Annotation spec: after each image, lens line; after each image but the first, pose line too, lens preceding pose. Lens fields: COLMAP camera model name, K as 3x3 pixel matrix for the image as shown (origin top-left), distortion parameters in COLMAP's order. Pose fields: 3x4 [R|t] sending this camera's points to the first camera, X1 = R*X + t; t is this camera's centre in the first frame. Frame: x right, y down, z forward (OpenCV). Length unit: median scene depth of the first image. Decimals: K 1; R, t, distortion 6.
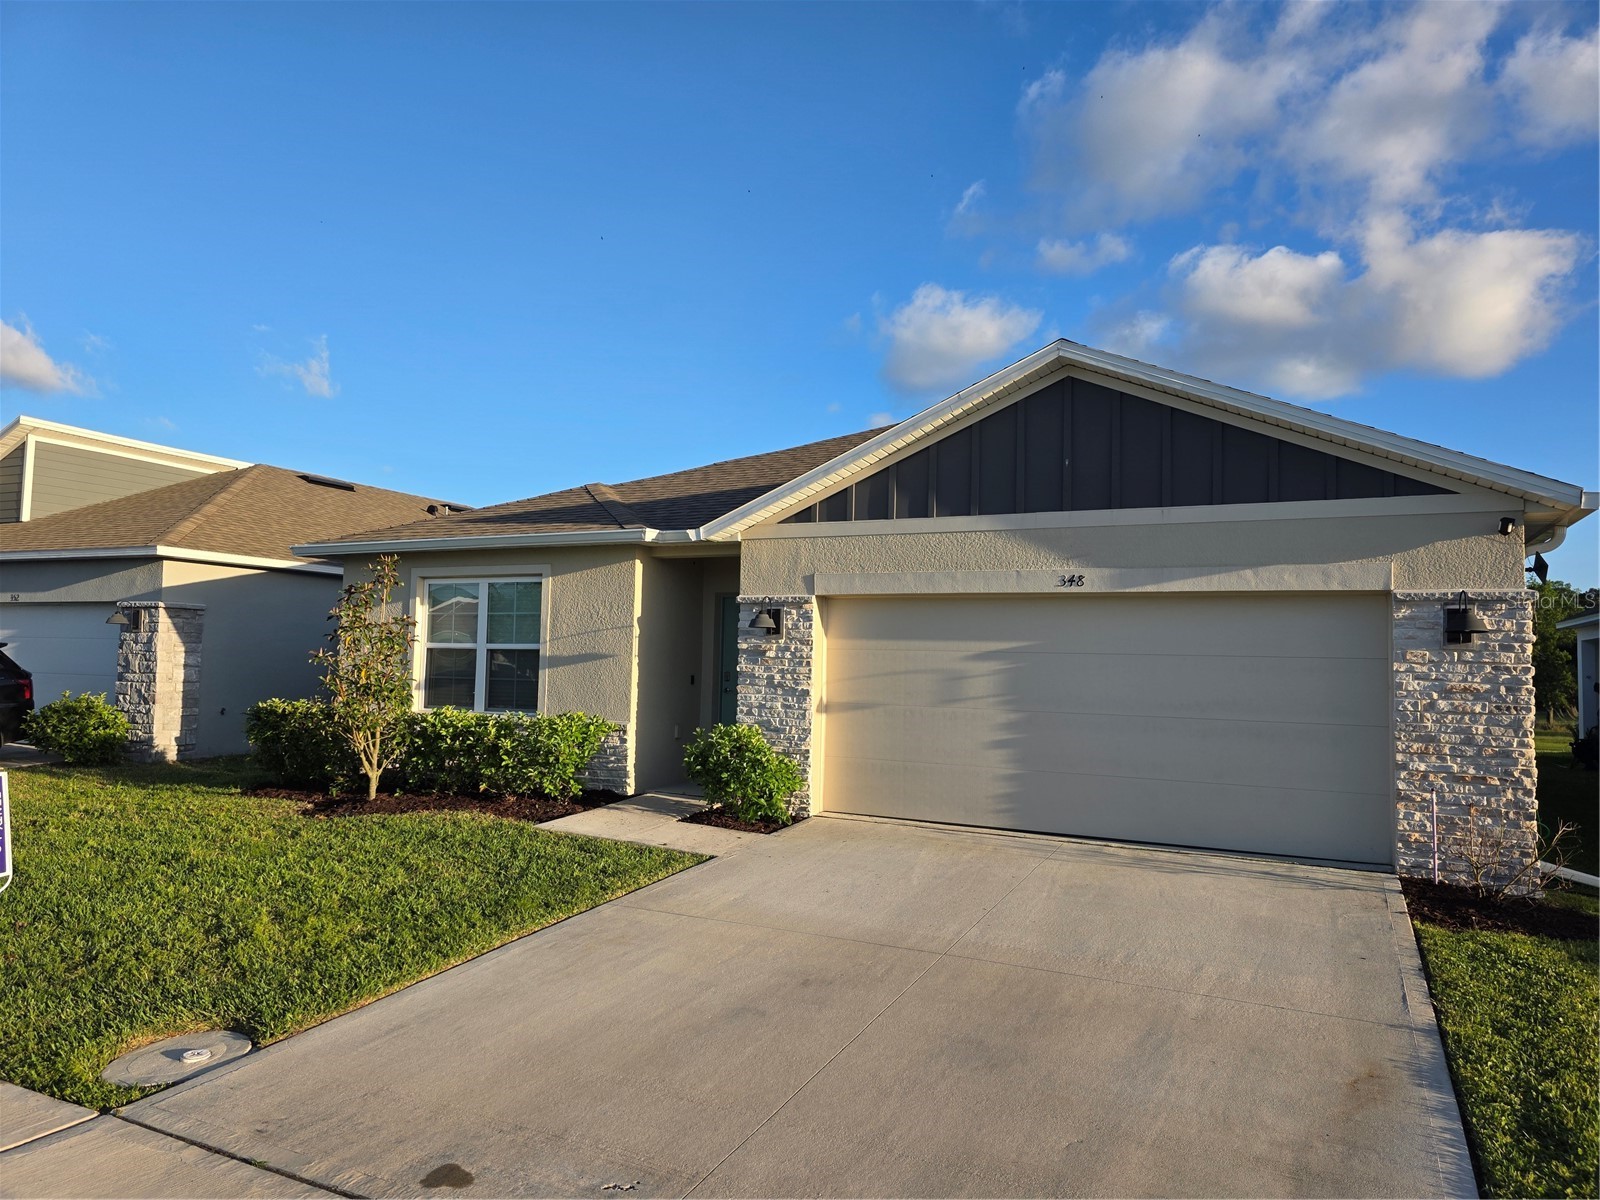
lens RADIAL K [[1070.1, 0, 766.0], [0, 1070.1, 600.7], [0, 0, 1]] dist [0.007753, 0.001667]
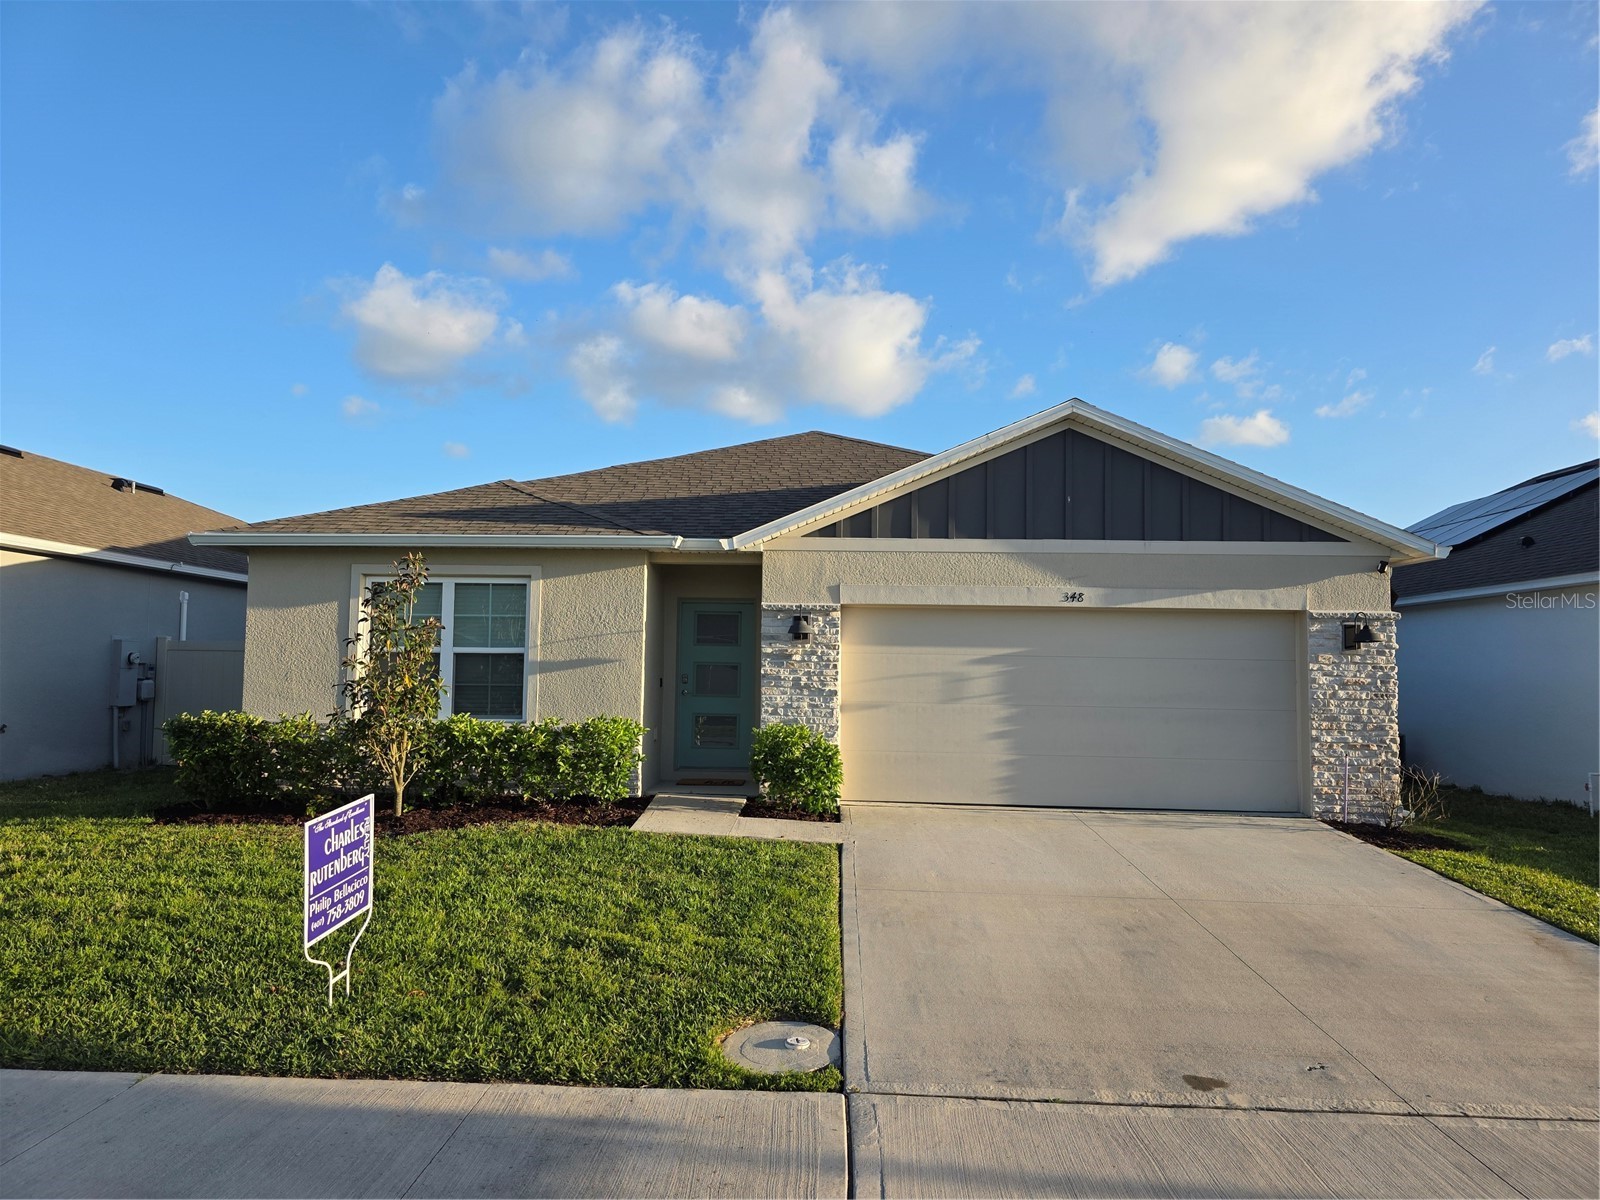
lens RADIAL K [[1070.1, 0, 766.0], [0, 1070.1, 600.7], [0, 0, 1]] dist [0.007753, 0.001667]
pose [[0.912977, 0.020356, 0.407502, -0.487929], [-0.019333, 0.999791, -0.006630, 0.000128], [-0.407552, -0.001825, 0.913180, 0.029799]]
